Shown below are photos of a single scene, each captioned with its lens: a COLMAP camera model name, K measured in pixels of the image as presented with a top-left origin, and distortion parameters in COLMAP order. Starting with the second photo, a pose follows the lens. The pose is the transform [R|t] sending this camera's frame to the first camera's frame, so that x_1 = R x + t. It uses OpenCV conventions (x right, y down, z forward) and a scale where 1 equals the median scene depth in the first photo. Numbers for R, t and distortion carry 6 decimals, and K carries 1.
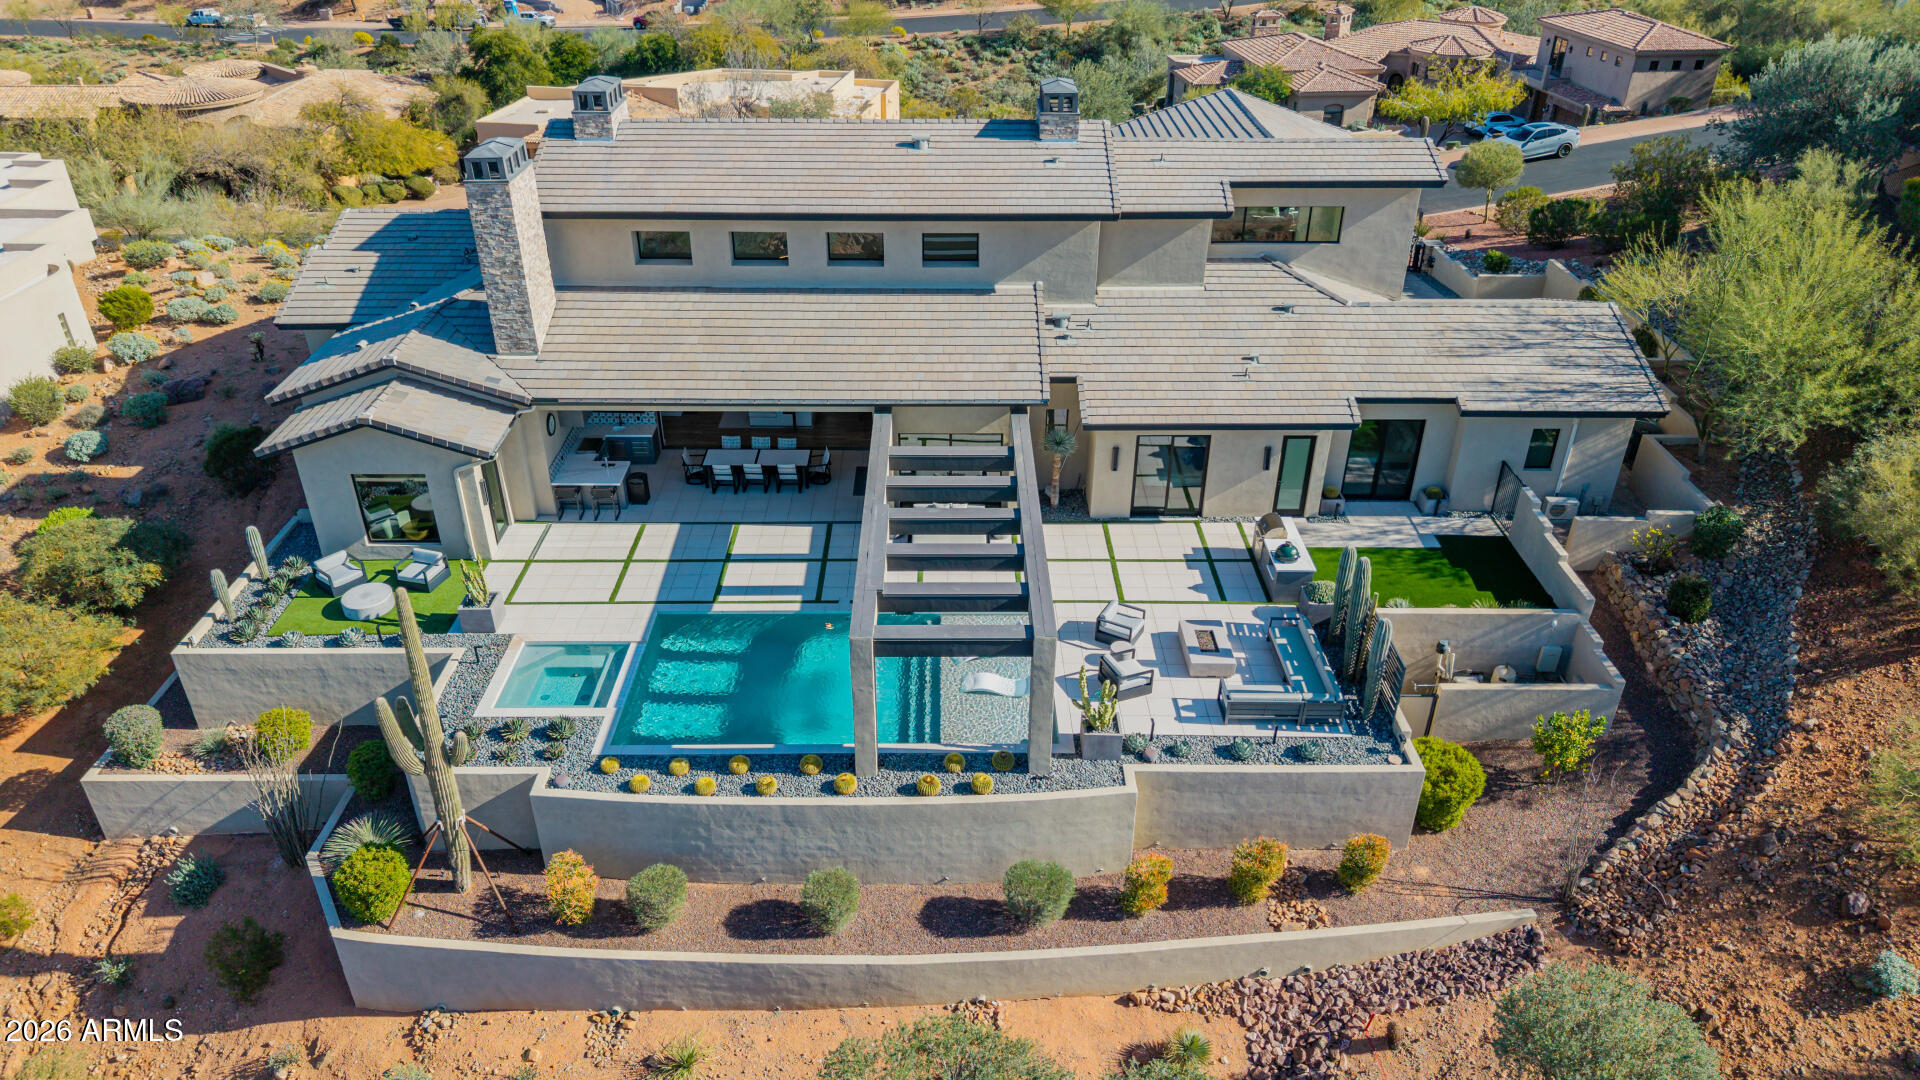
lens RADIAL K [[1275.6, 0, 960.0], [0, 1275.6, 540.0], [0, 0, 1]] dist [0.046171, -0.050820]
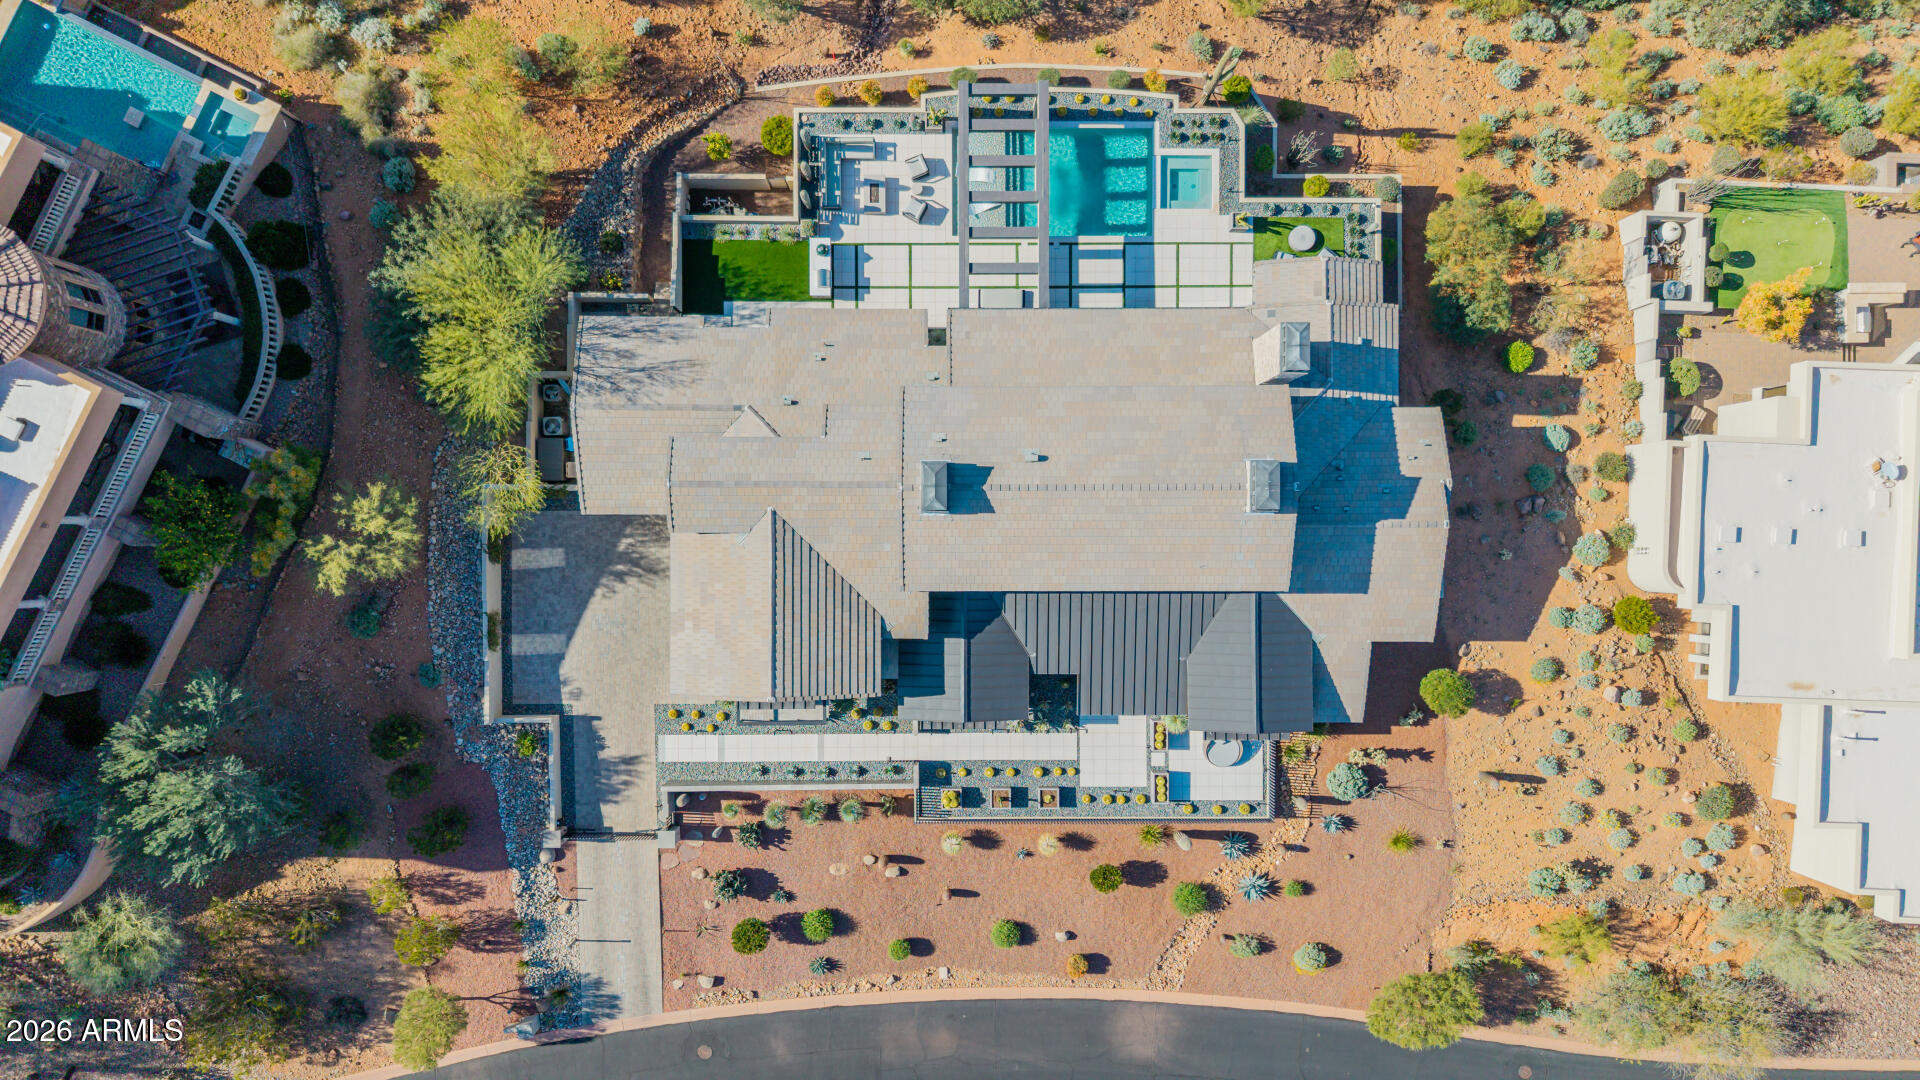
lens RADIAL K [[1275.6, 0, 960.0], [0, 1275.6, 540.0], [0, 0, 1]] dist [0.046171, -0.050820]
pose [[-0.999787, -0.006369, -0.019610, 0.084665], [-0.013735, -0.503632, 0.863809, -1.755775], [-0.015377, 0.863895, 0.503438, 0.408059]]
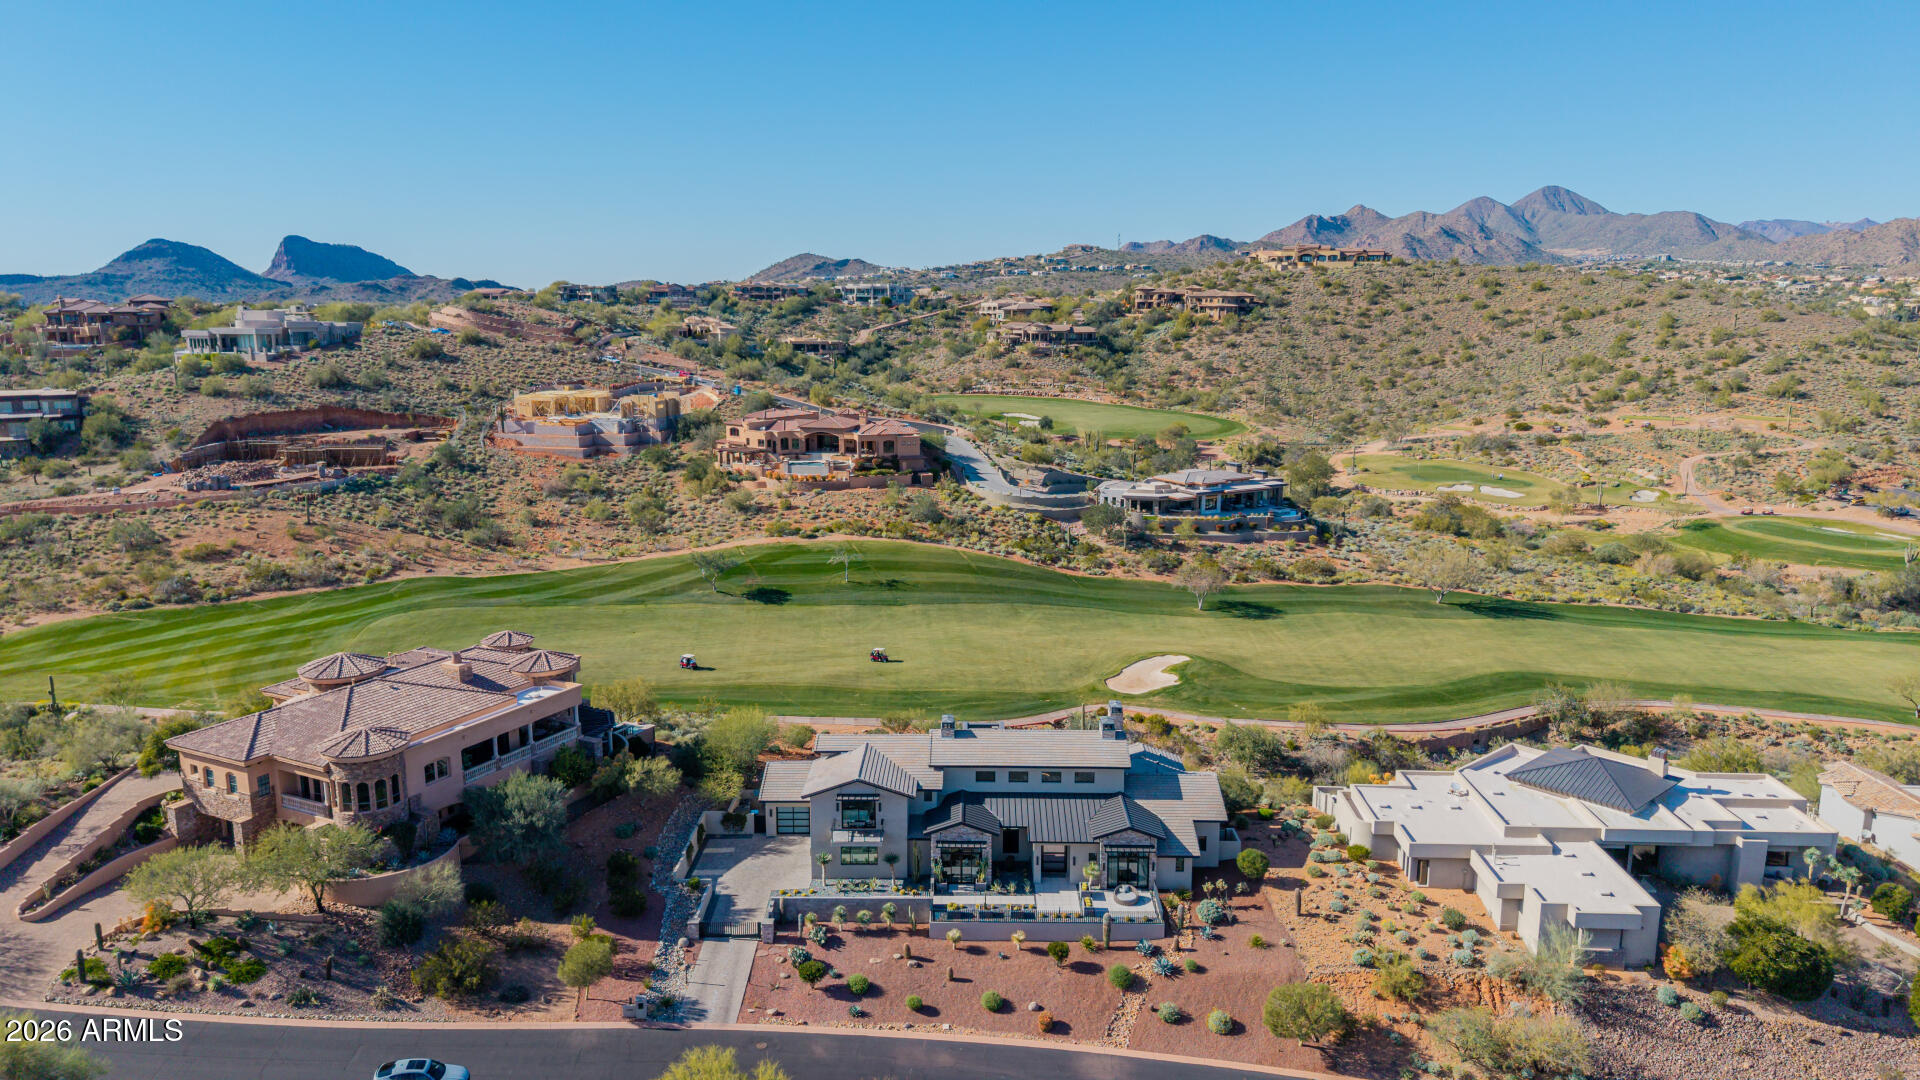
lens RADIAL K [[1275.6, 0, 960.0], [0, 1275.6, 540.0], [0, 0, 1]] dist [0.046171, -0.050820]
pose [[-0.999774, -0.006784, 0.020145, -0.003843], [0.008078, 0.755349, 0.655273, -2.812203], [-0.019662, 0.655287, -0.755124, 3.169331]]
